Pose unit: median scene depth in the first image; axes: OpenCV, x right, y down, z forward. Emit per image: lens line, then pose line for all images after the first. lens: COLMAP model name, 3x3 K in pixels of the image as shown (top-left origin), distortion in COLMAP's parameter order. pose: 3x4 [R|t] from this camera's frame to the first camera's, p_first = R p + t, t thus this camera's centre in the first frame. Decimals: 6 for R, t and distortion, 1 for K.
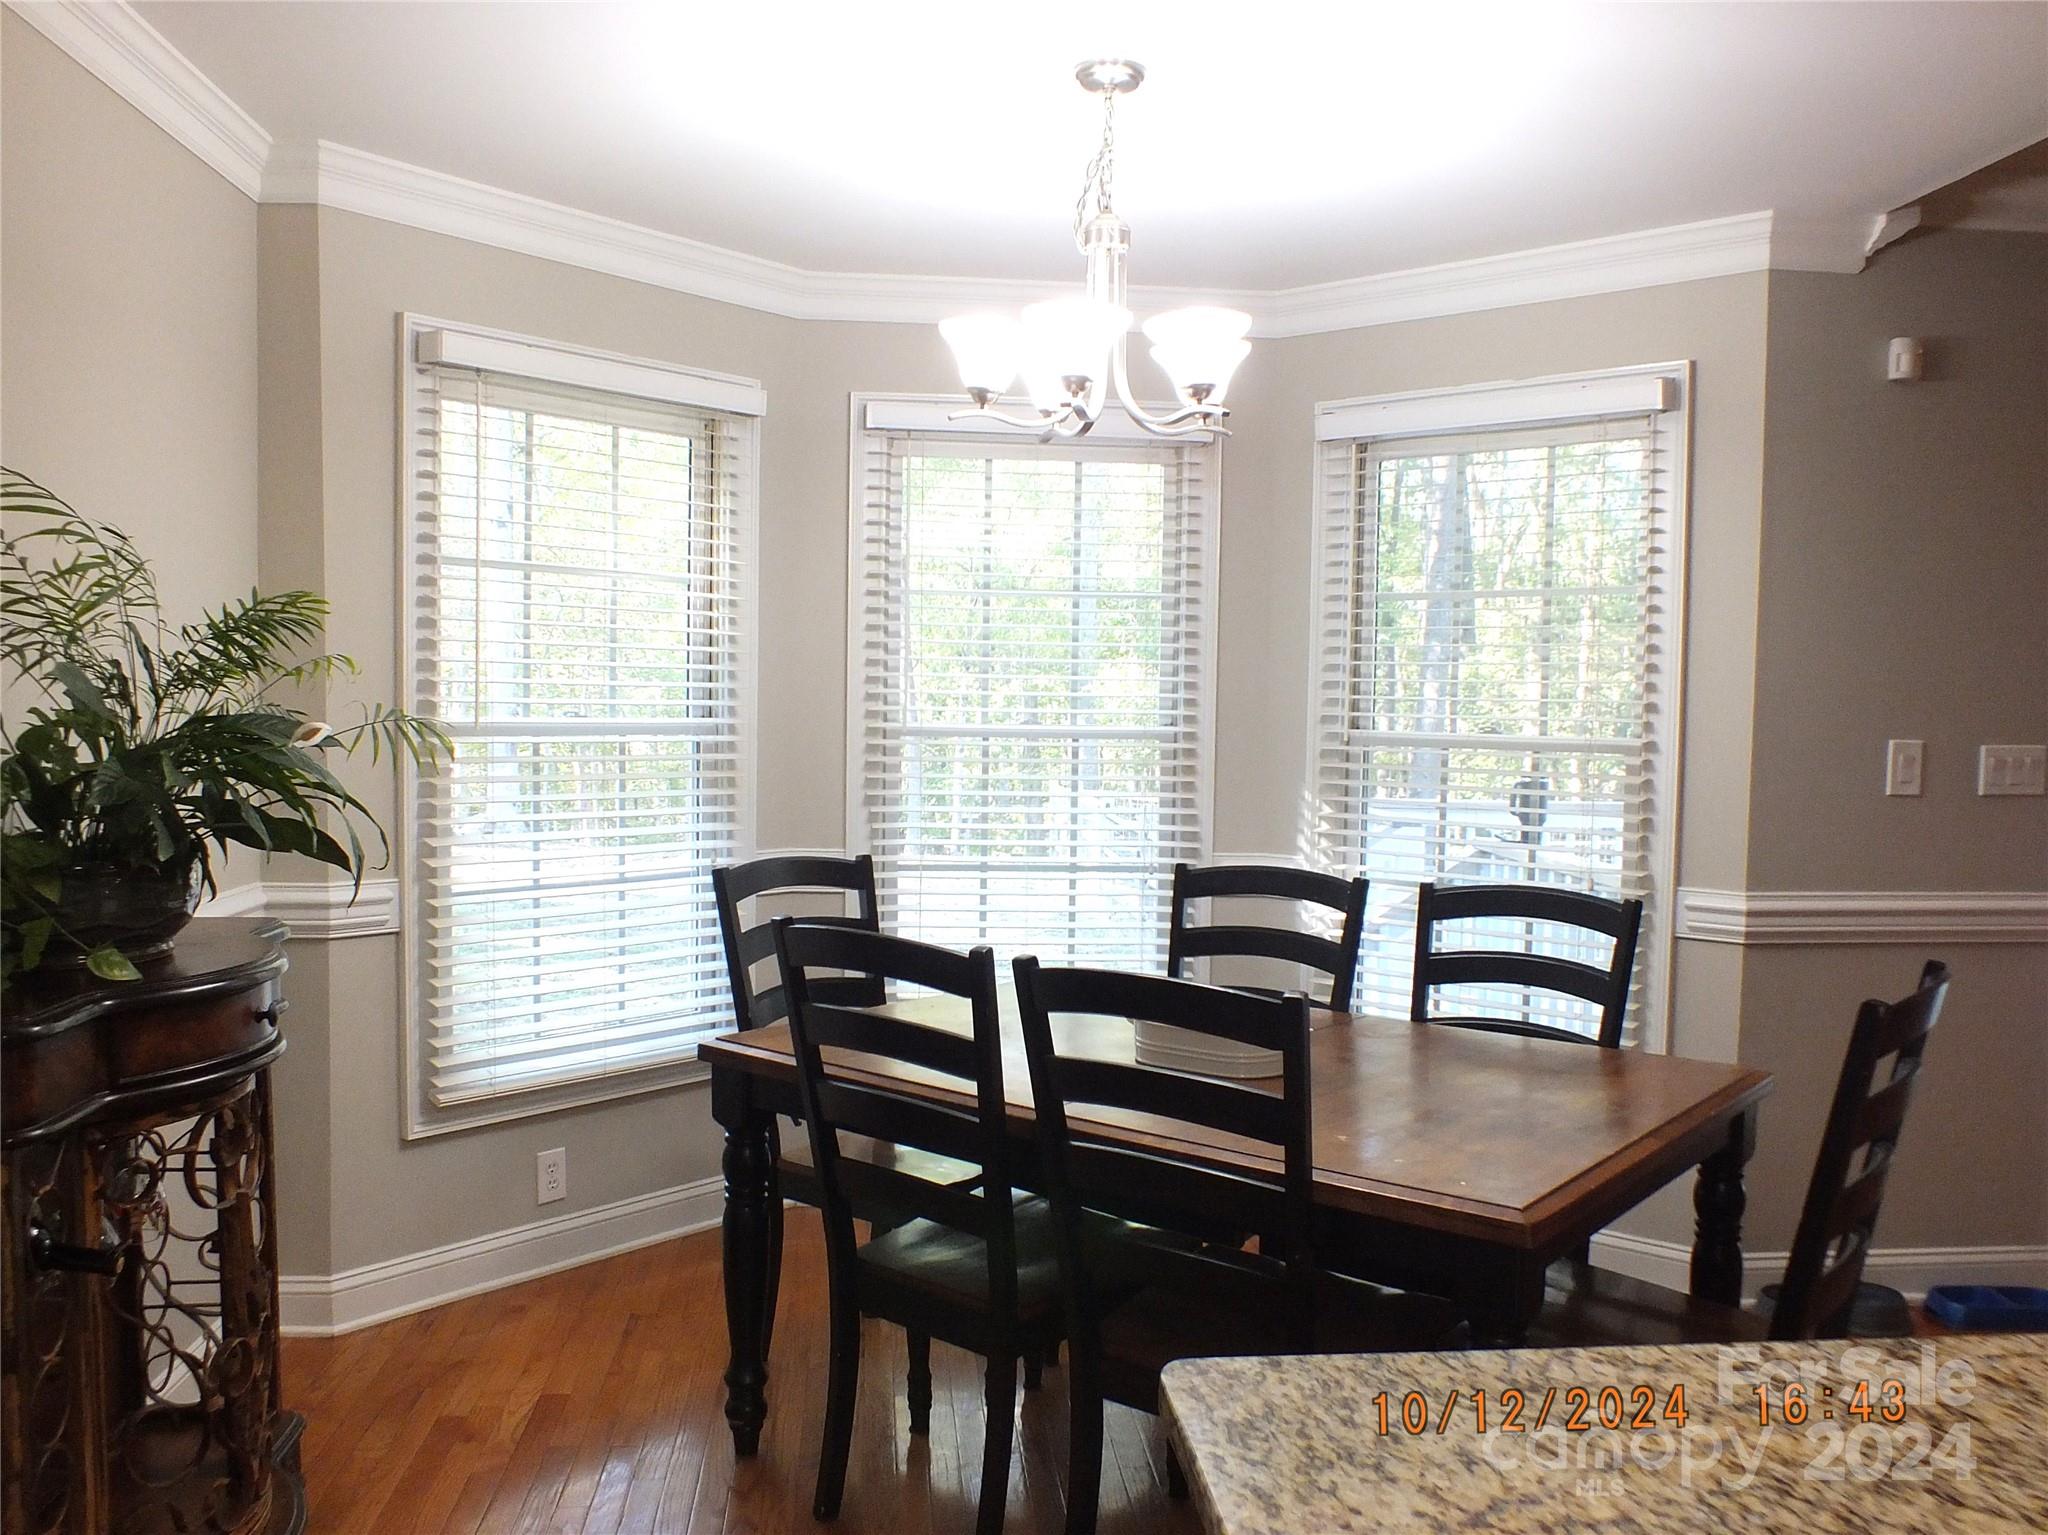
lens RADIAL K [[1668.5, 0, 1027.3], [0, 1668.5, 802.9], [0, 0, 1]] dist [-0.081511, 0.065944]
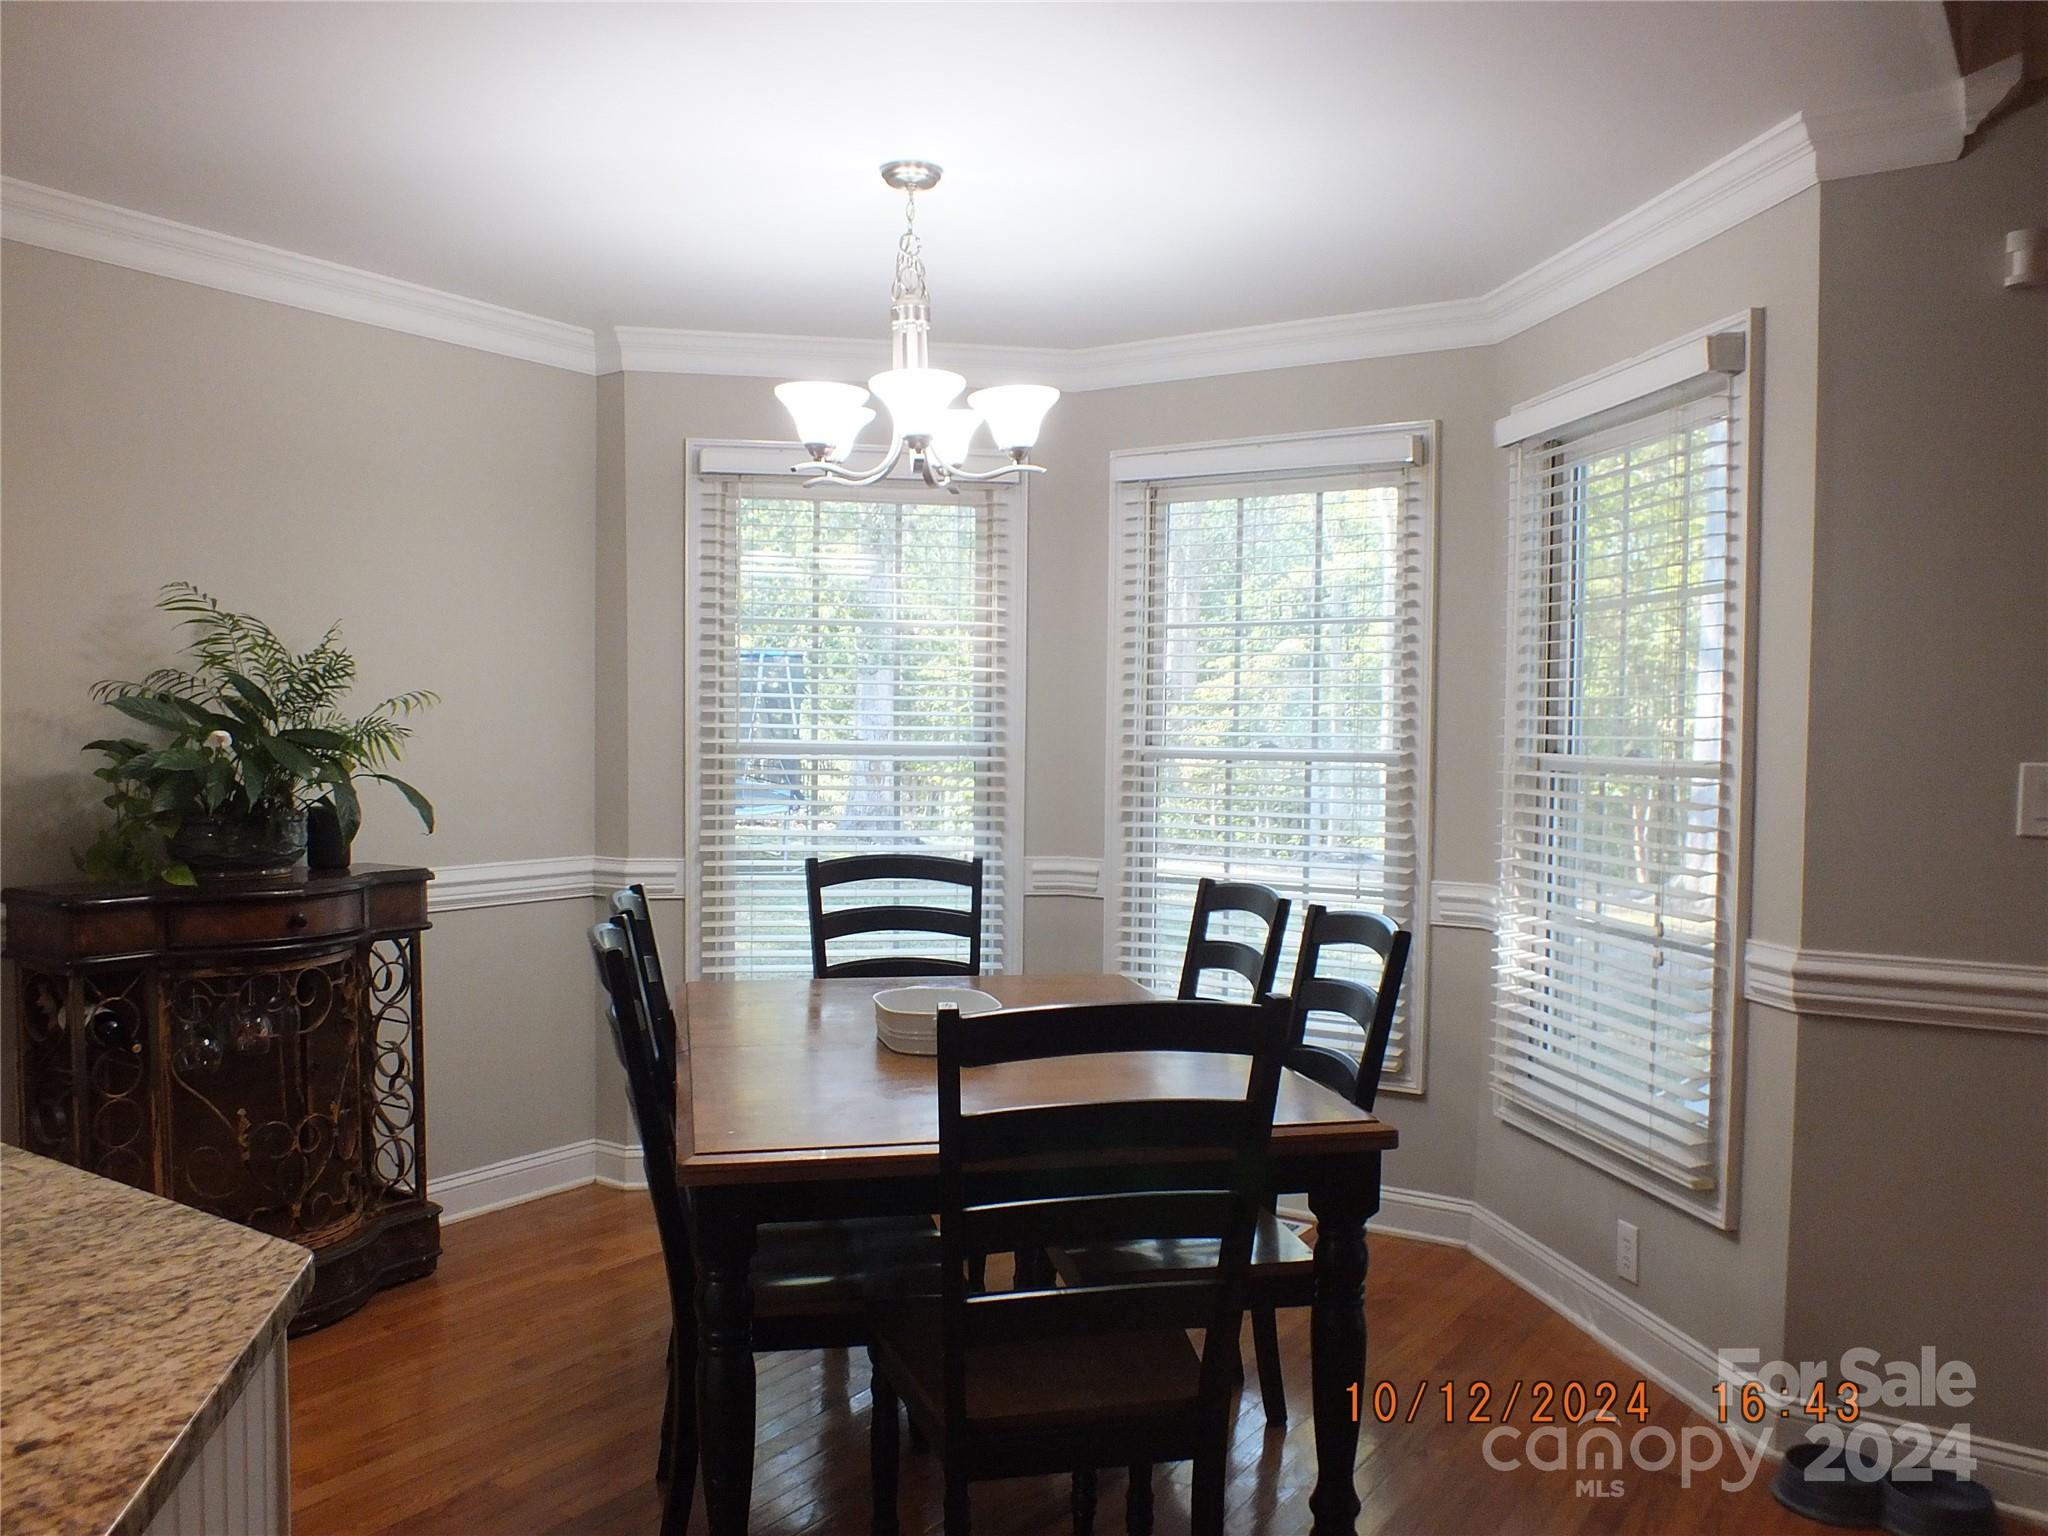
lens RADIAL K [[1609.5, 0, 1028.7], [0, 1609.5, 819.4], [0, 0, 1]] dist [-0.075203, 0.050295]
pose [[0.781037, 0.027328, -0.623887, 0.666861], [-0.036536, 0.999330, -0.001965, 0.006081], [0.623415, 0.024329, 0.781512, 0.158822]]
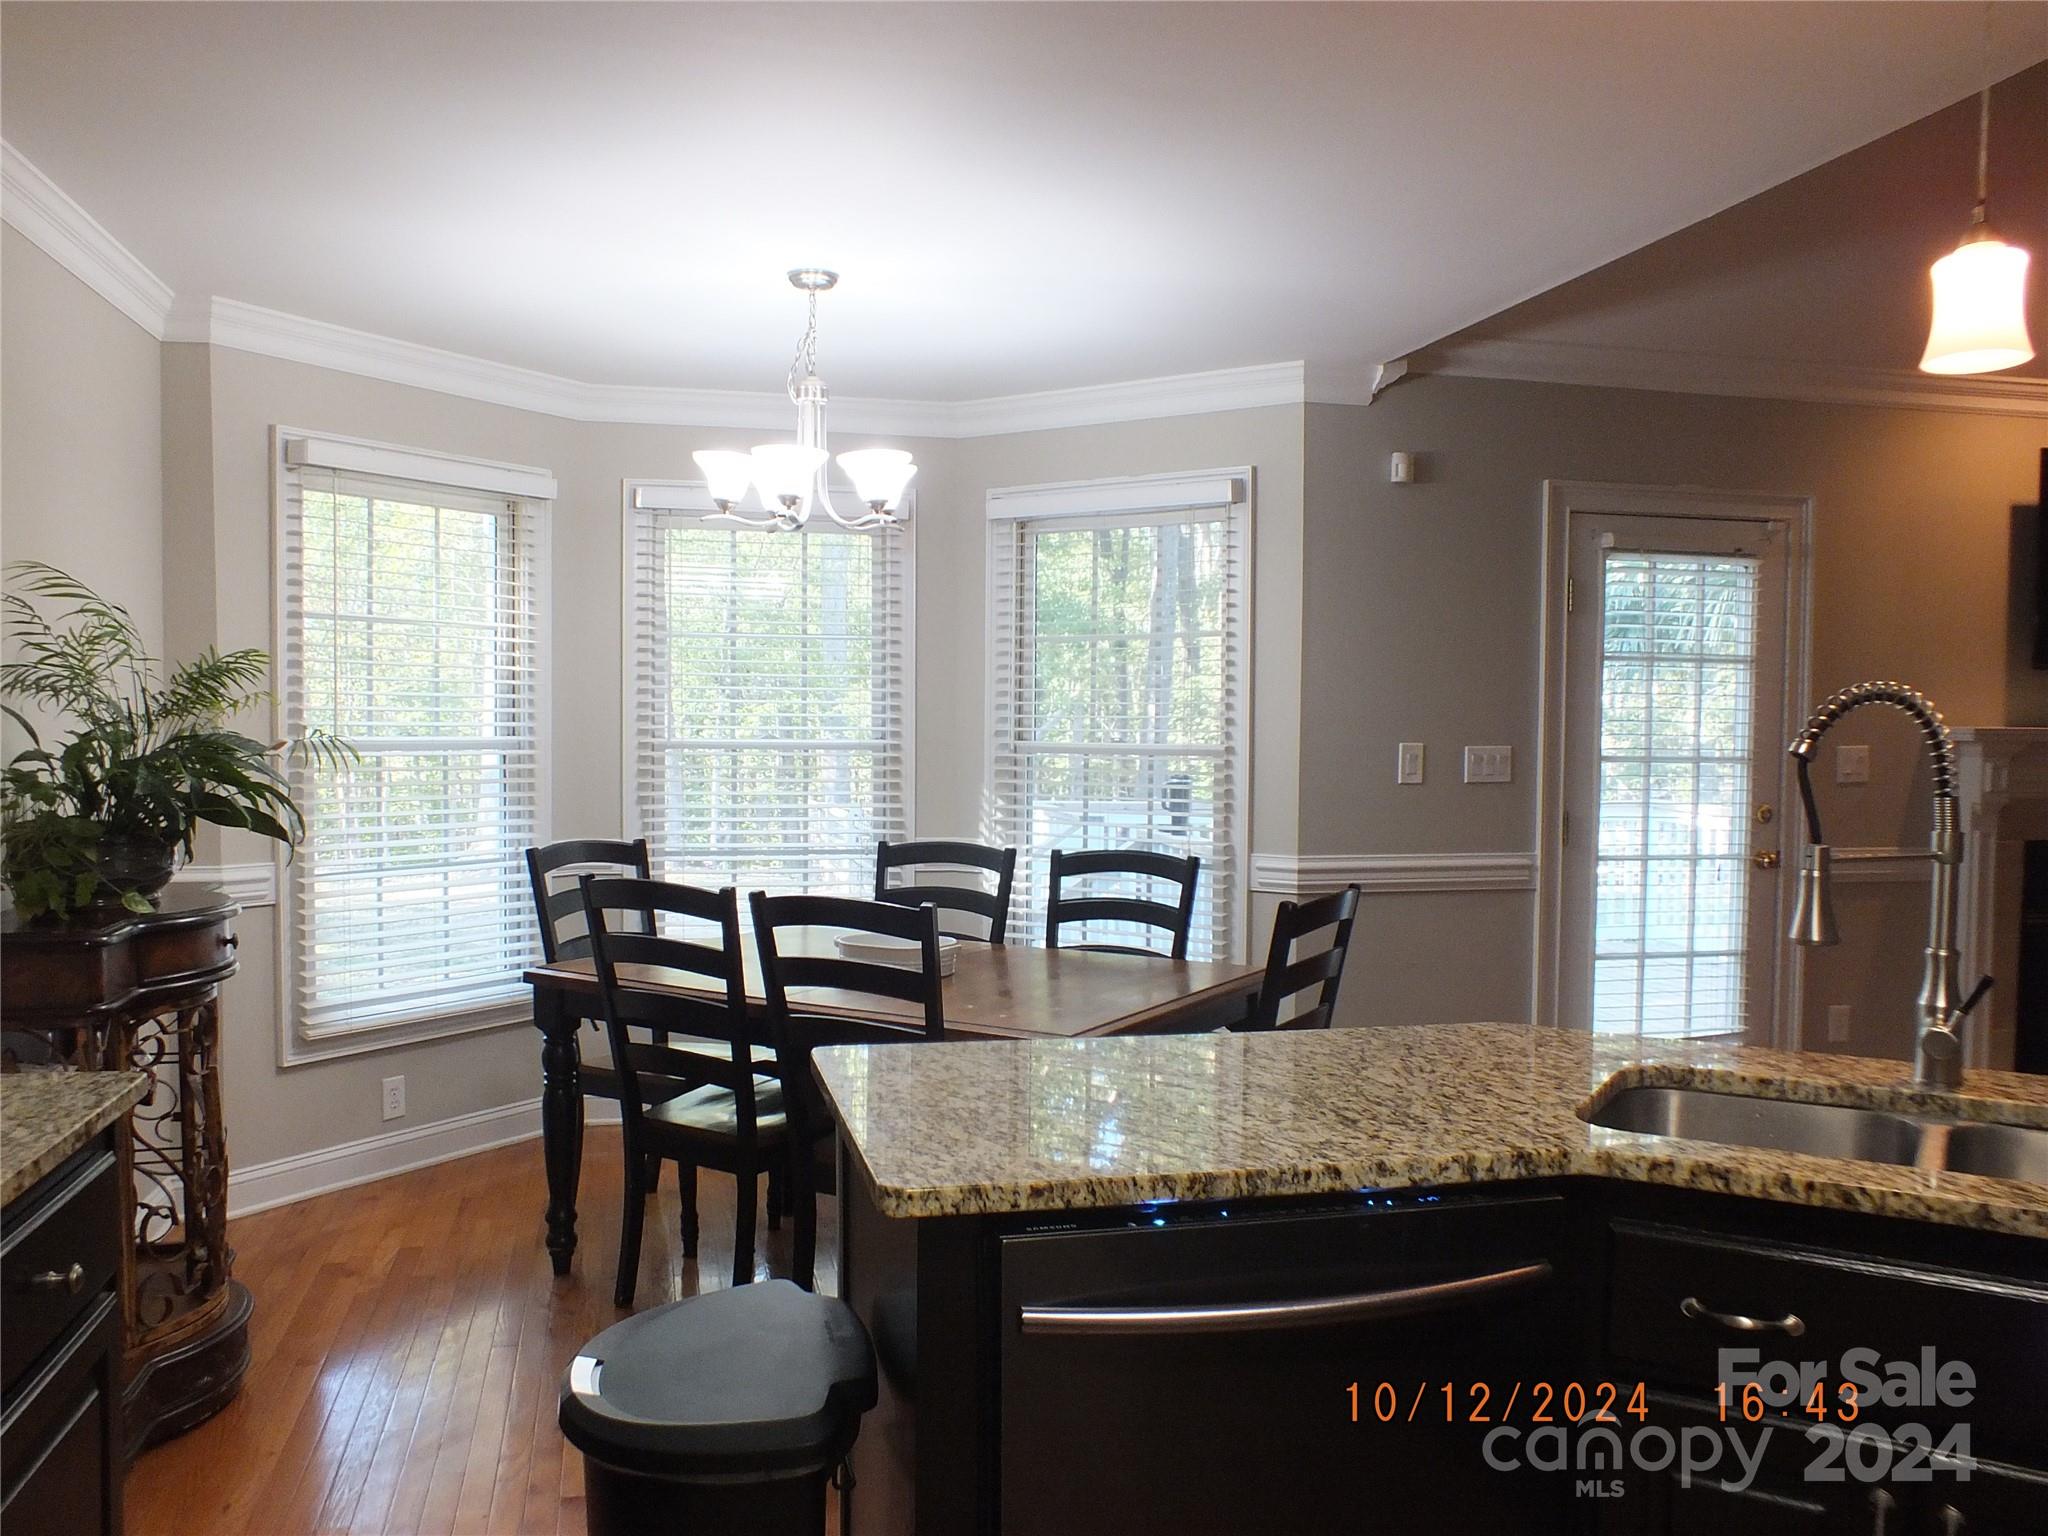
lens RADIAL K [[1609.5, 0, 994.1], [0, 1609.5, 804.2], [0, 0, 1]] dist [-0.075203, 0.050295]
pose [[0.991525, -0.014553, 0.129100, 0.016745], [0.015719, 0.999844, -0.008016, 0.019494], [-0.128963, 0.009977, 0.991599, -0.307670]]
